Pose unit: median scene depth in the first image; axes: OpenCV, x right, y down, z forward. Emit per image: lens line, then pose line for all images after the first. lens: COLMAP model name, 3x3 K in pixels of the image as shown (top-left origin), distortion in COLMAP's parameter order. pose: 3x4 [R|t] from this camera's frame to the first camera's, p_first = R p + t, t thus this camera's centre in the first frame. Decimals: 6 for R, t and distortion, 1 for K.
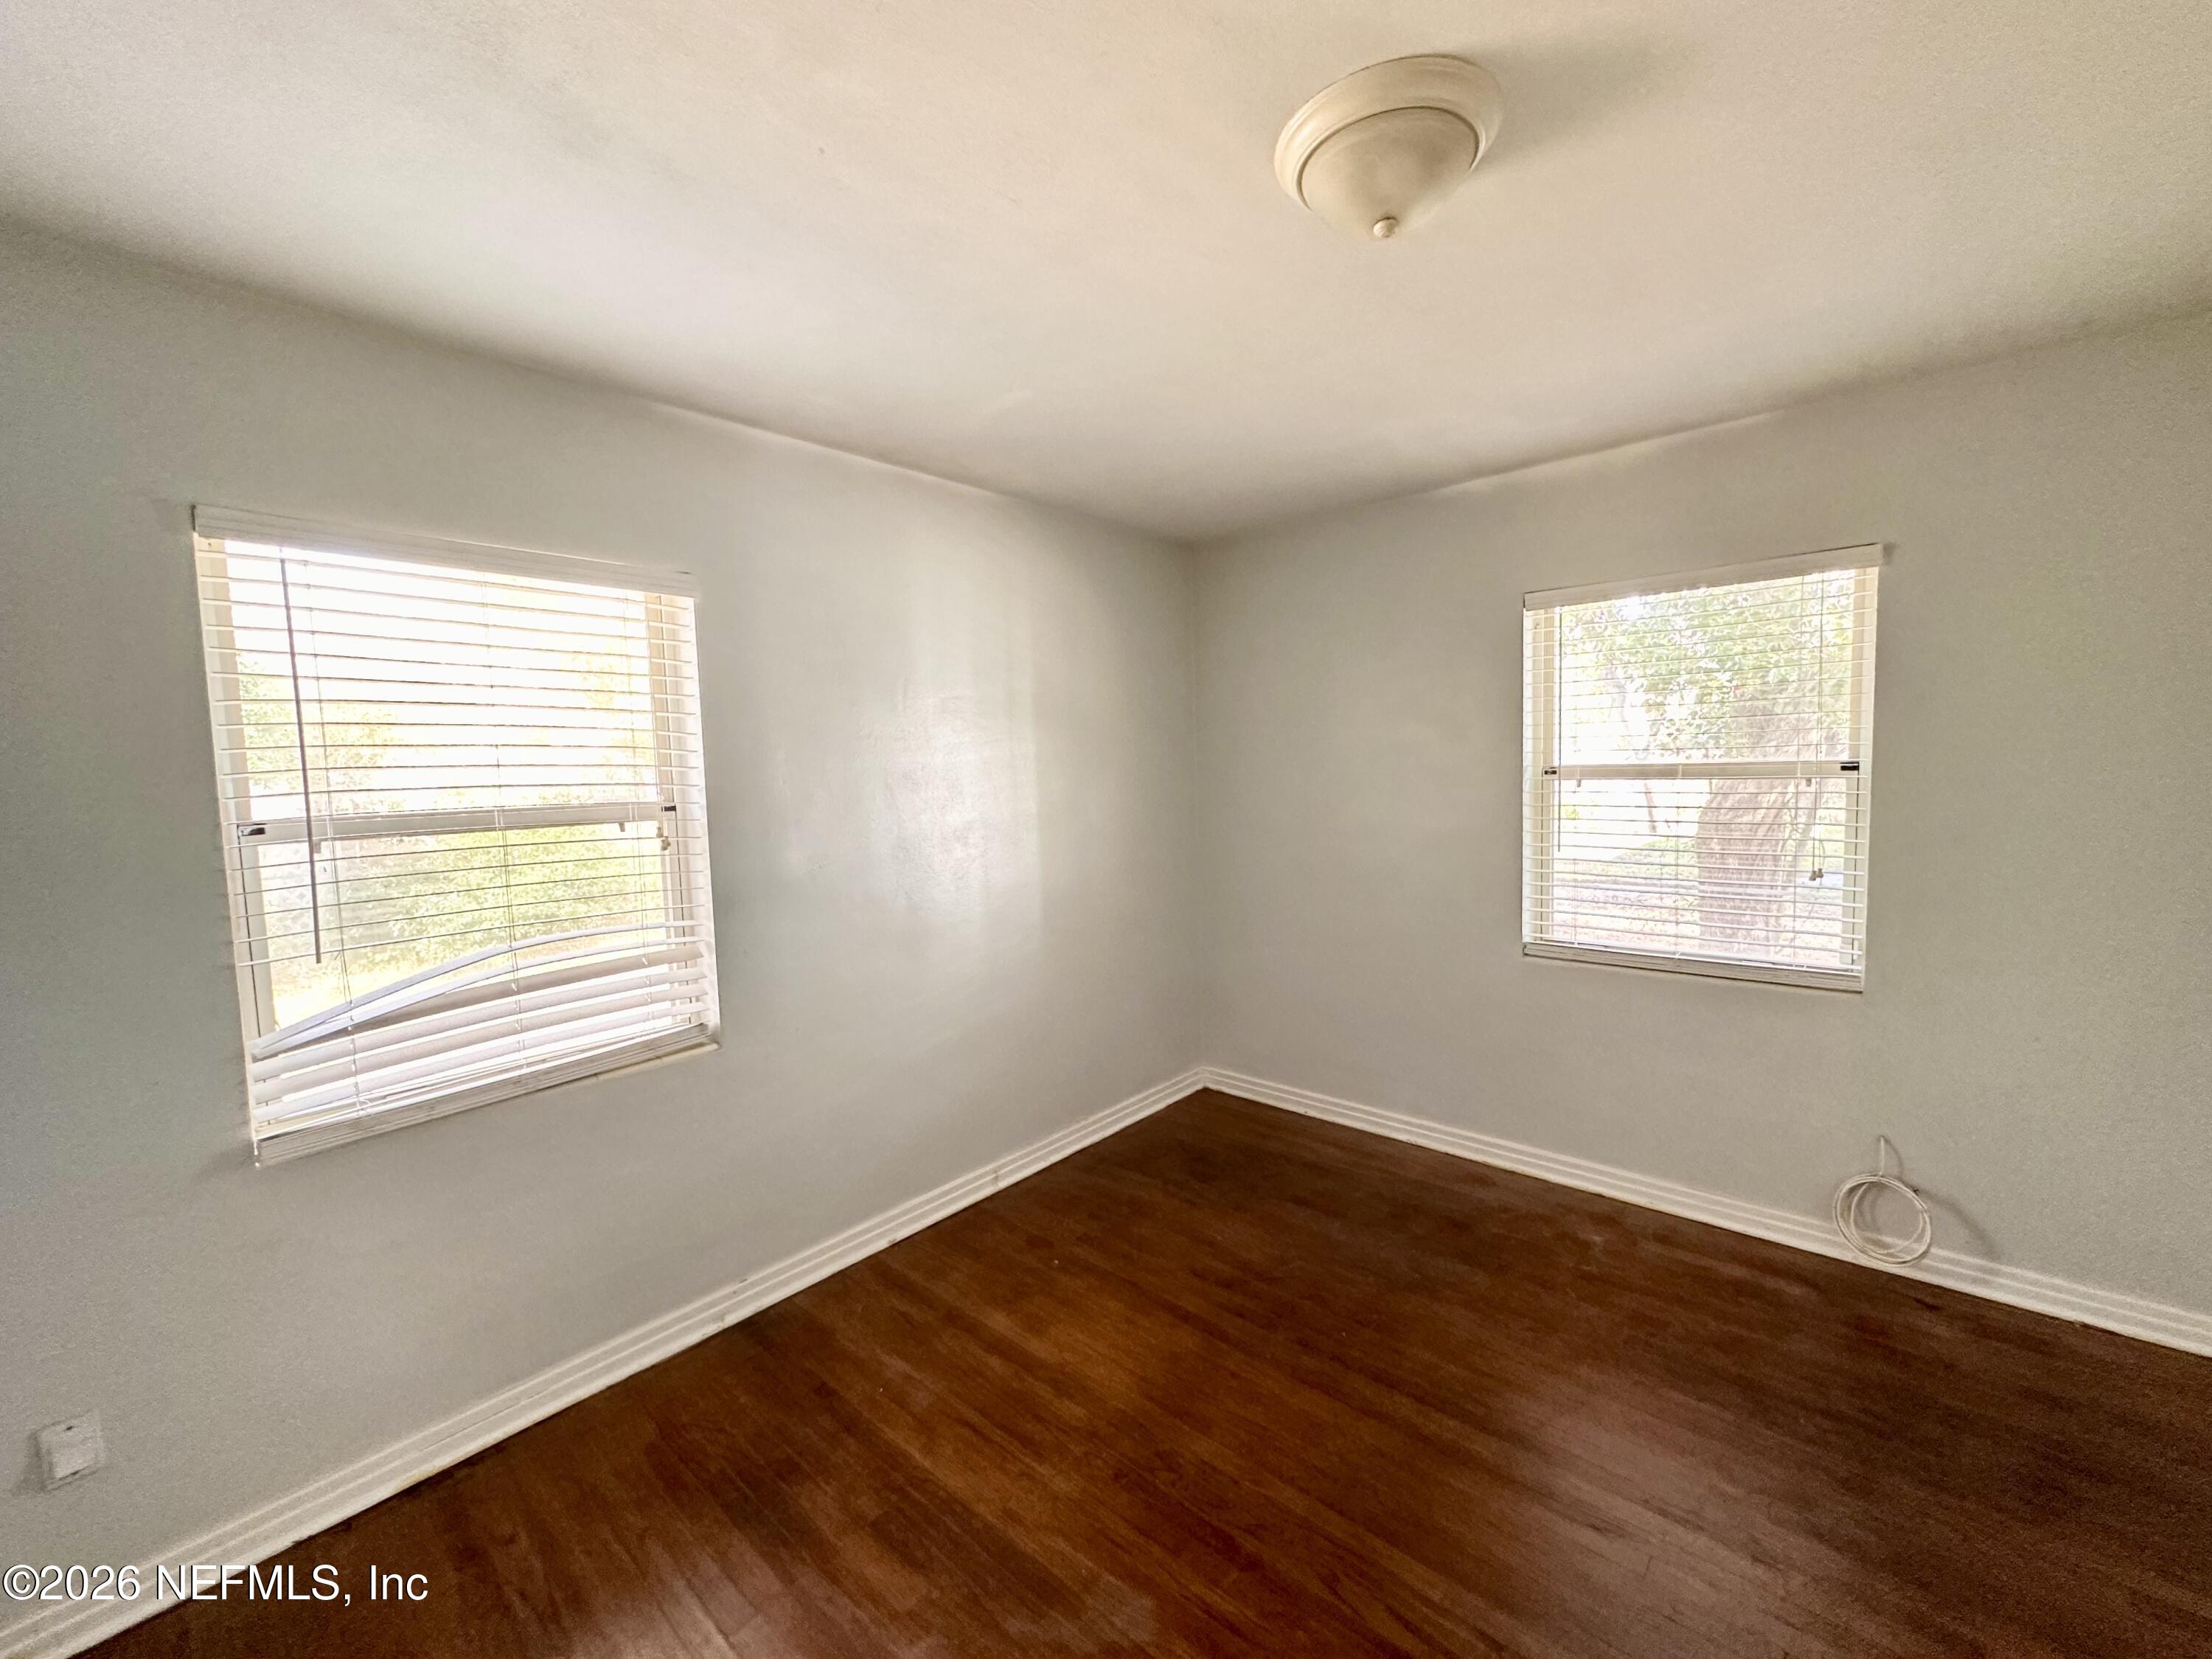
lens RADIAL K [[884.4, 0, 1108.1], [0, 884.4, 829.3], [0, 0, 1]] dist [-0.002316, 0.000350]
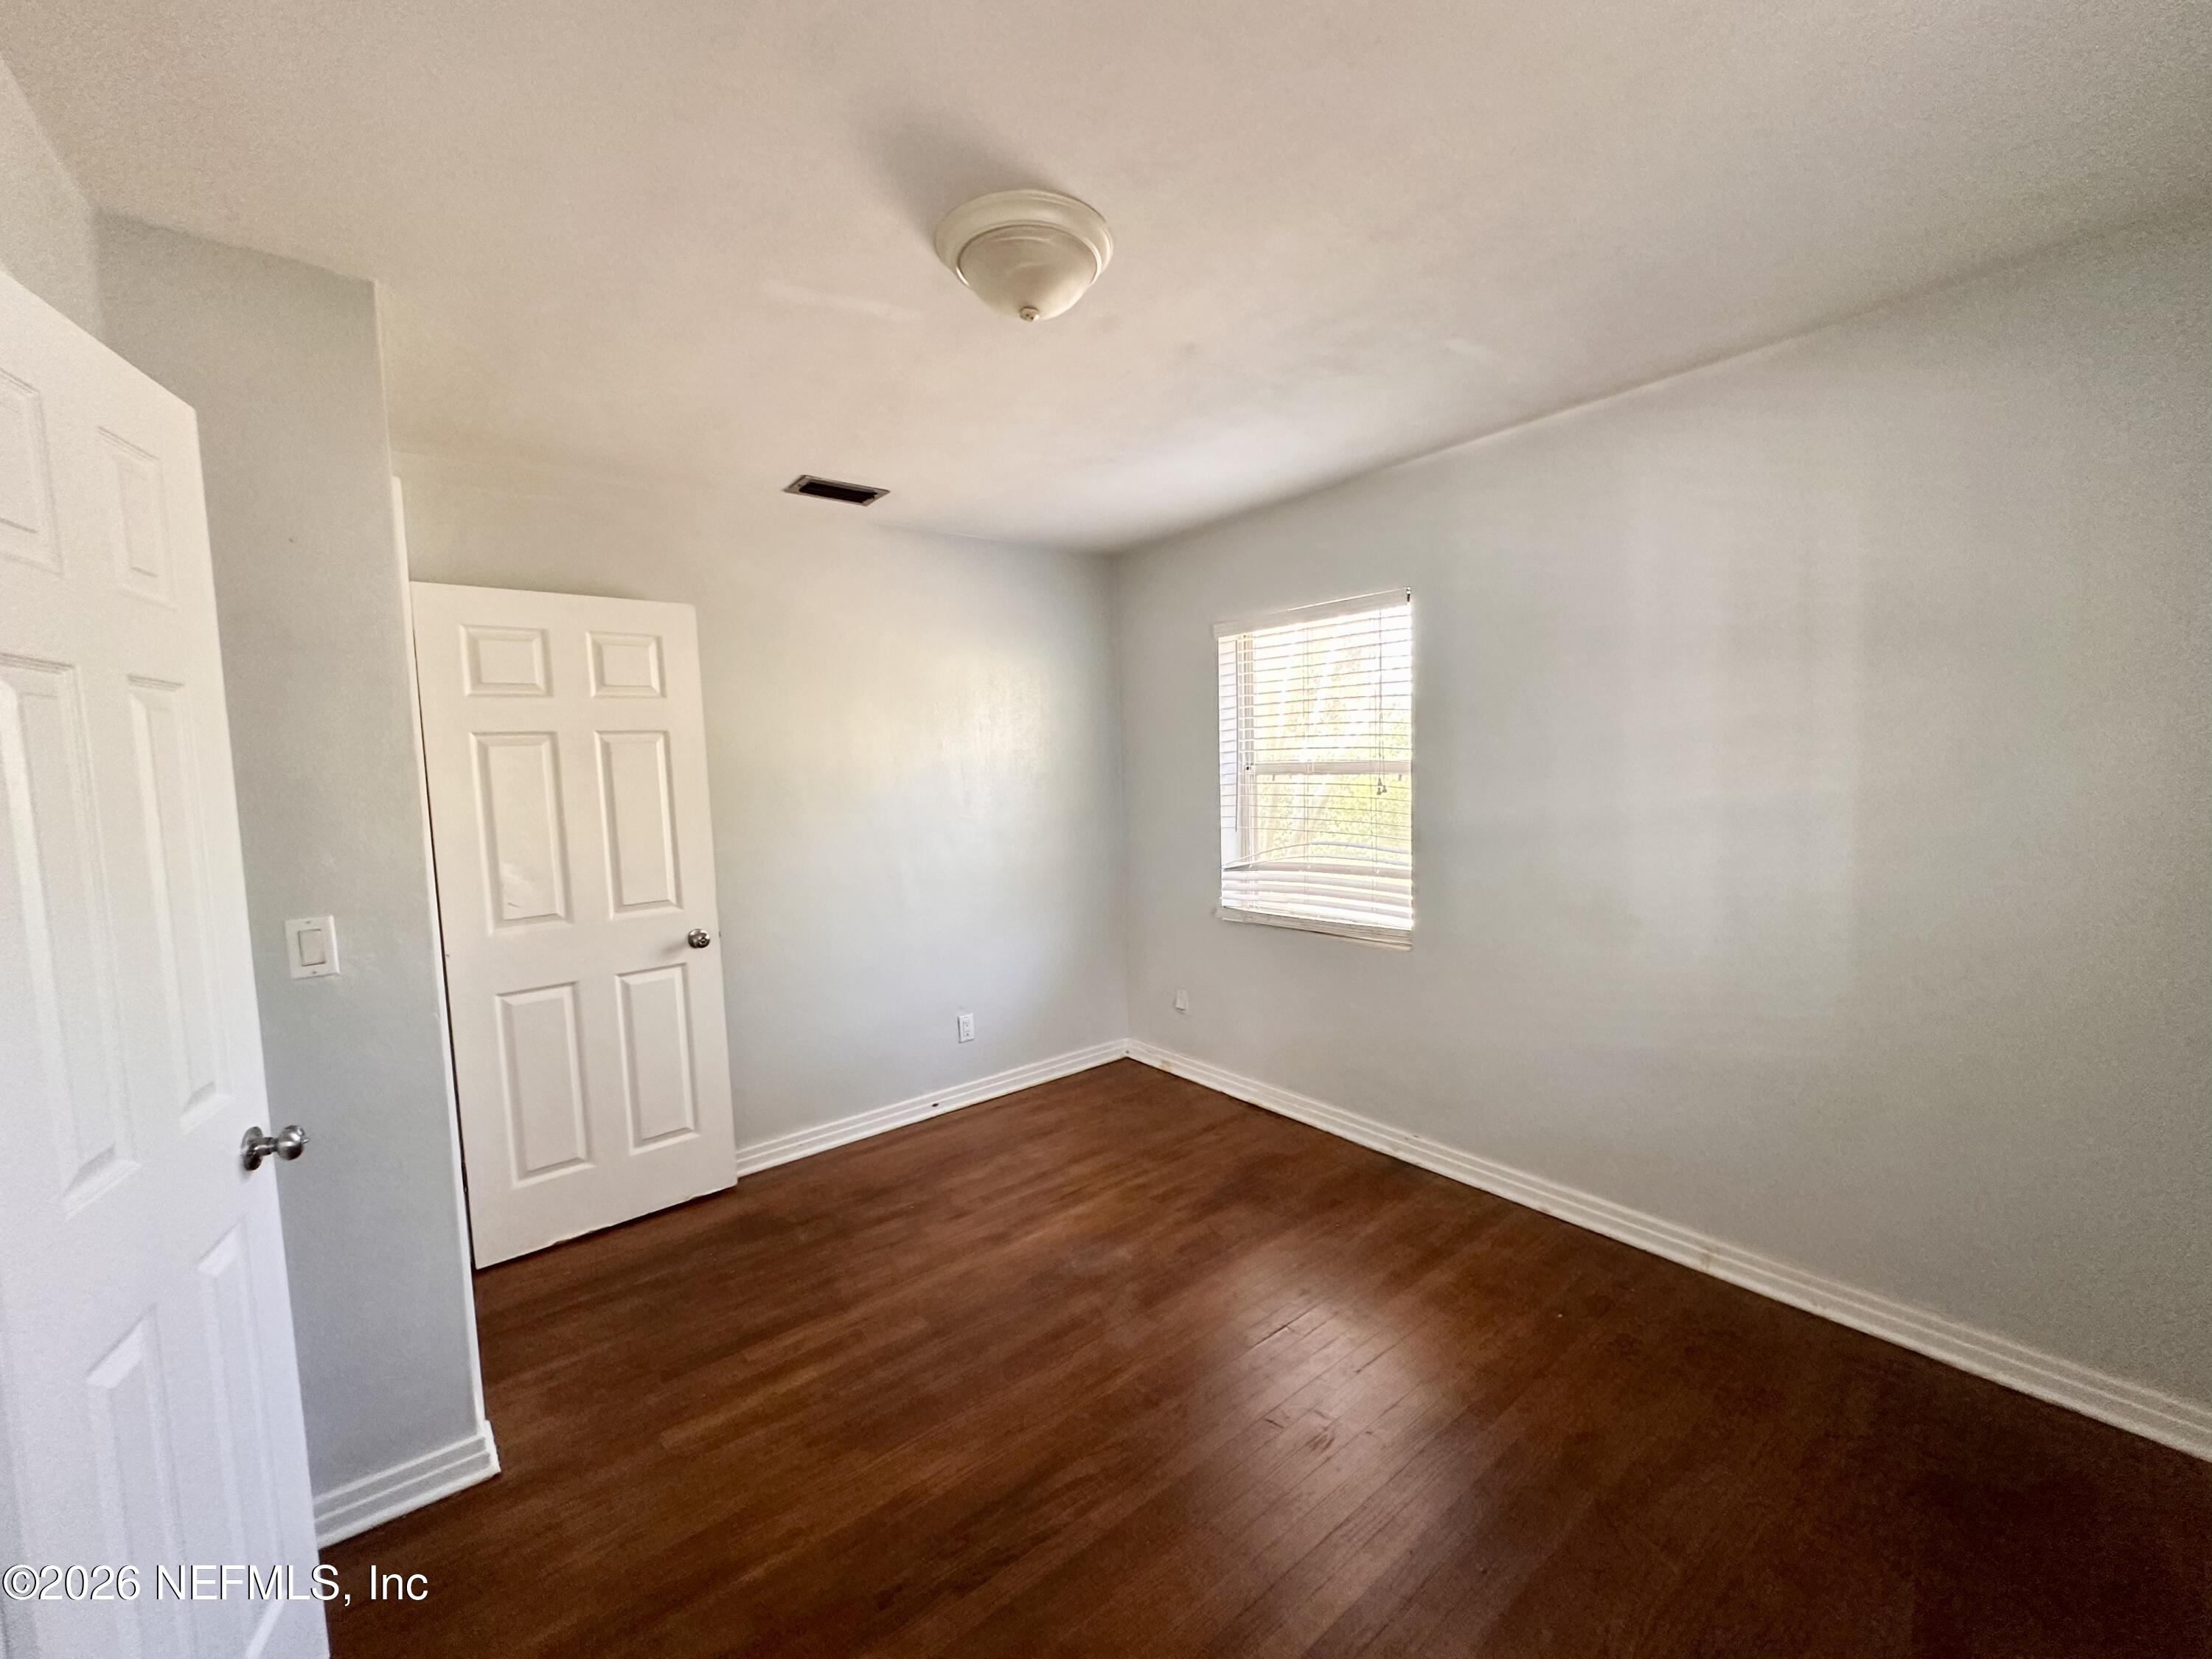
lens RADIAL K [[884.4, 0, 1108.1], [0, 884.4, 829.3], [0, 0, 1]] dist [-0.002316, 0.000350]
pose [[-0.168674, 0.113501, -0.979115, 0.917065], [-0.036288, 0.991959, 0.121242, -0.074580], [0.985004, 0.055981, -0.163199, 0.784273]]
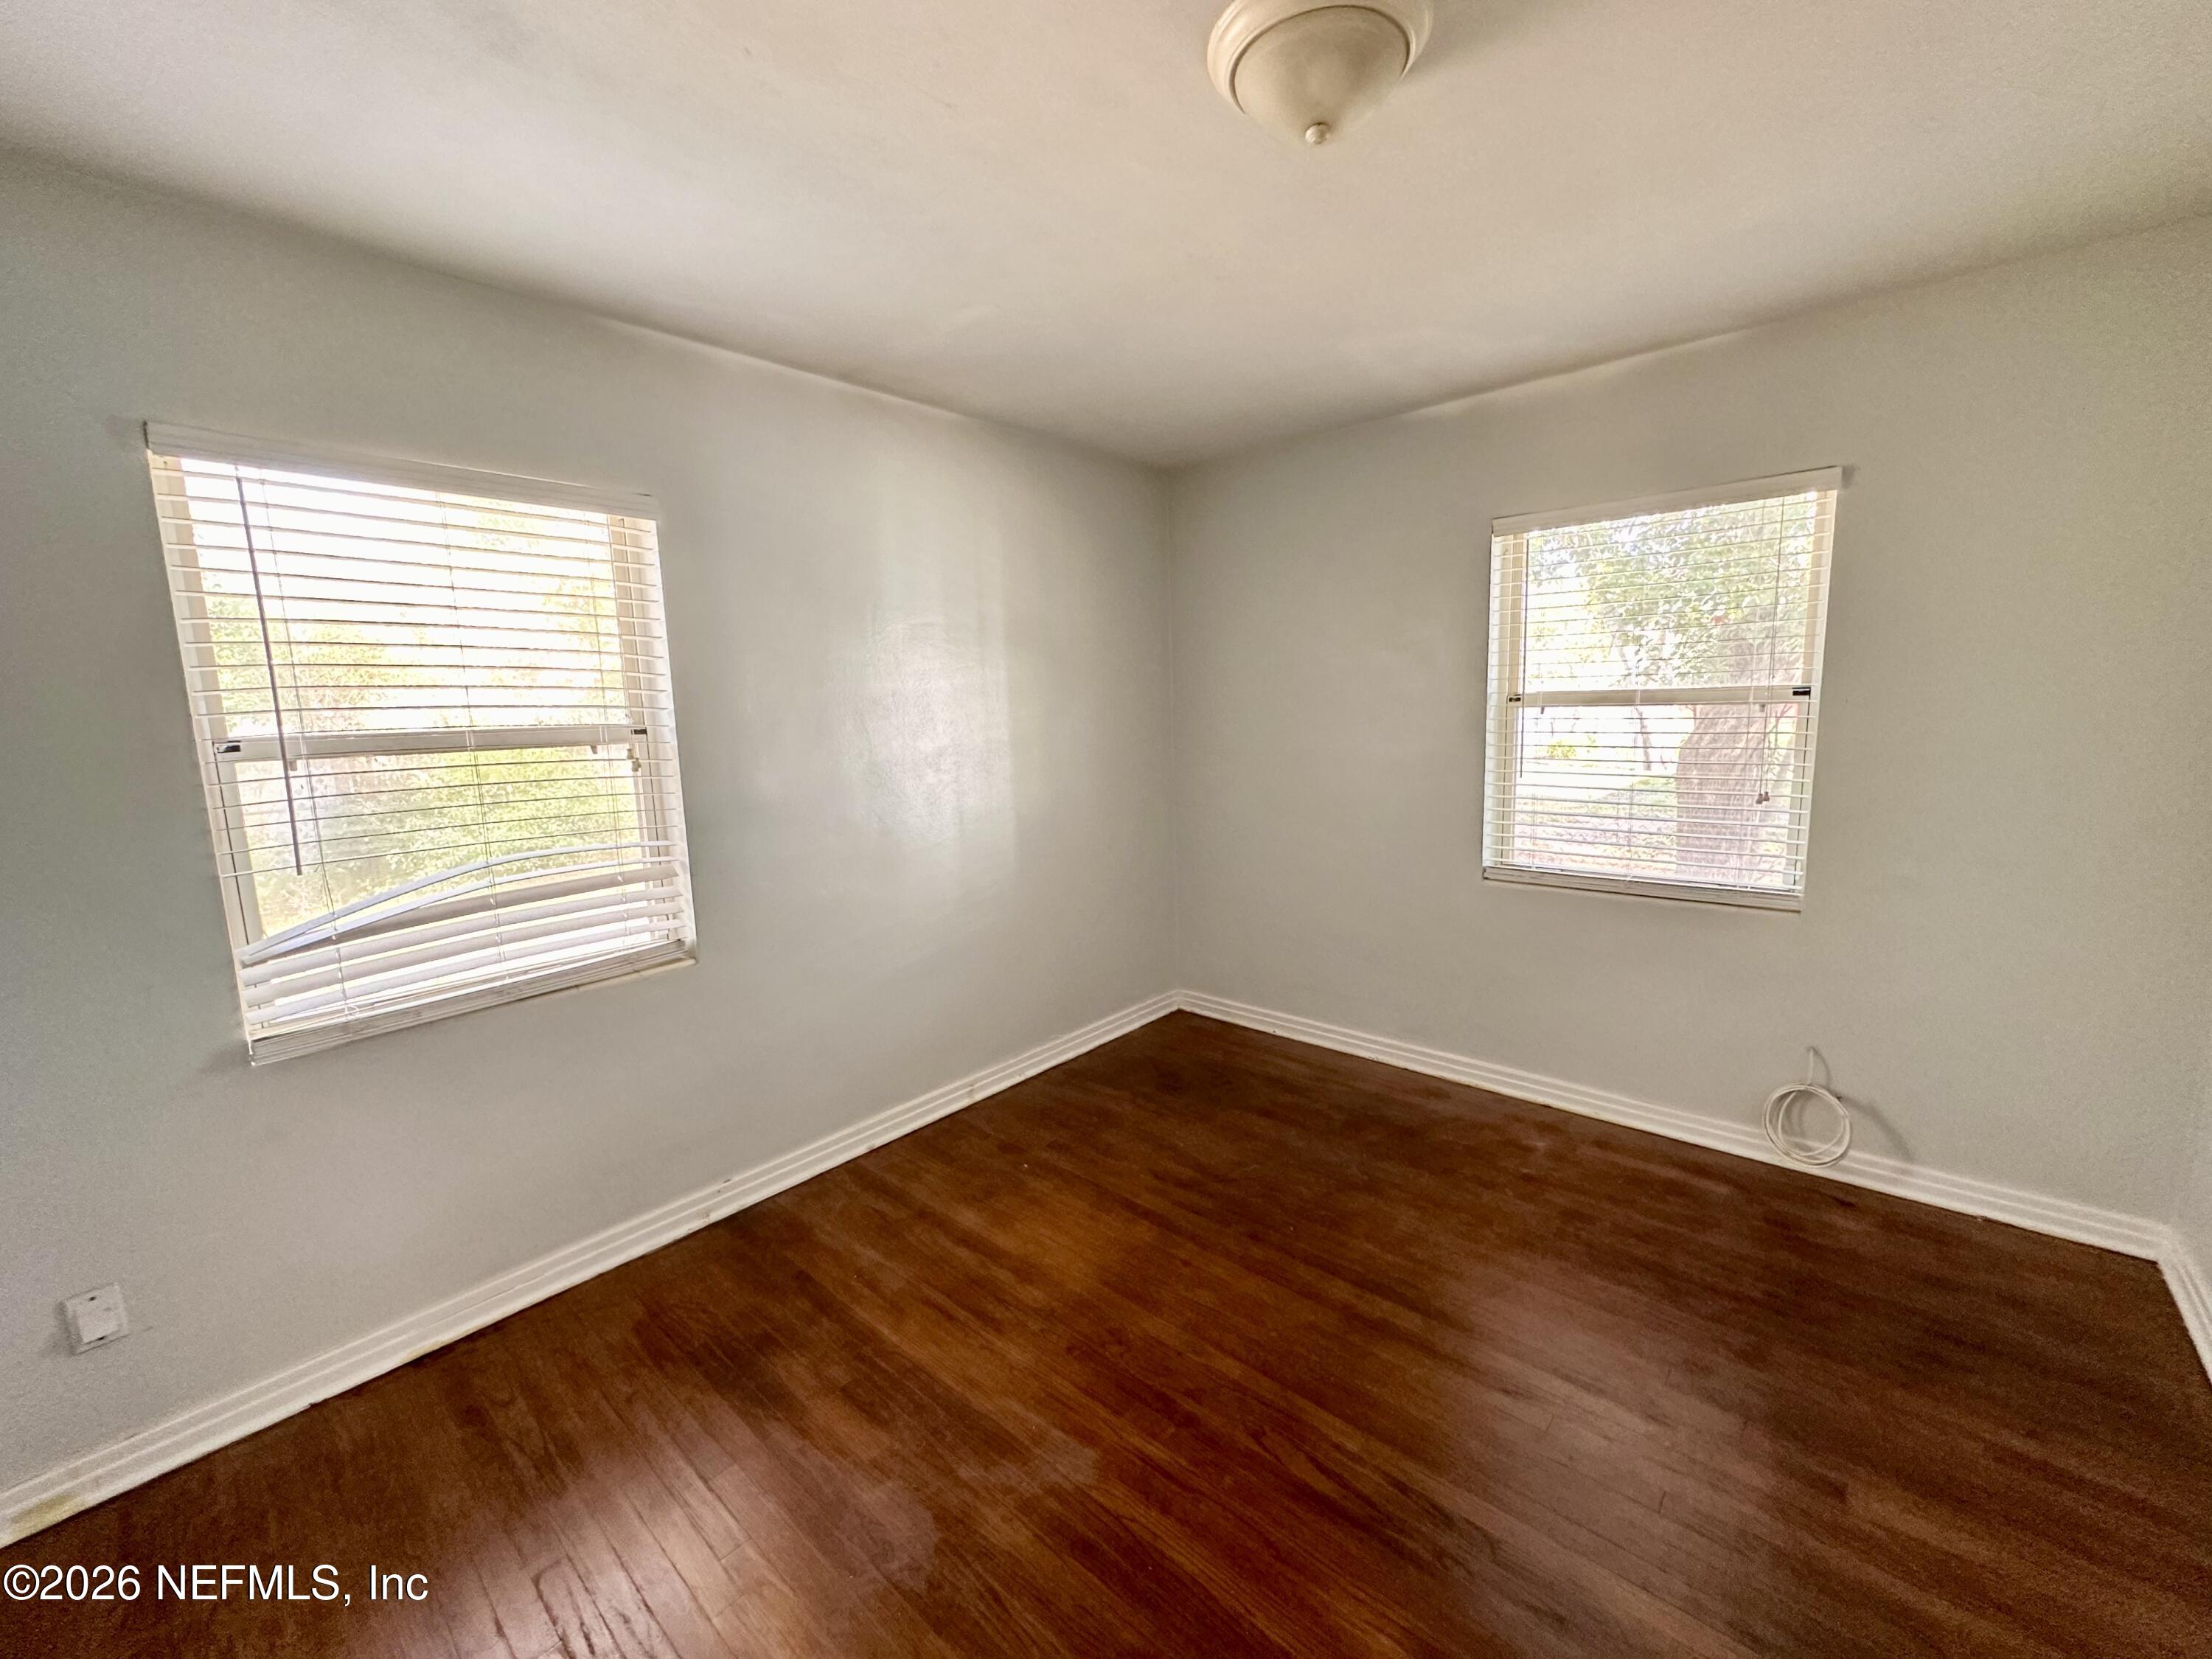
lens RADIAL K [[884.4, 0, 1108.1], [0, 884.4, 829.3], [0, 0, 1]] dist [-0.002316, 0.000350]
pose [[1.000000, 0.000351, 0.000526, 0.045110], [-0.000387, 0.997629, 0.068826, 0.019287], [-0.000500, -0.068826, 0.997629, -0.027721]]
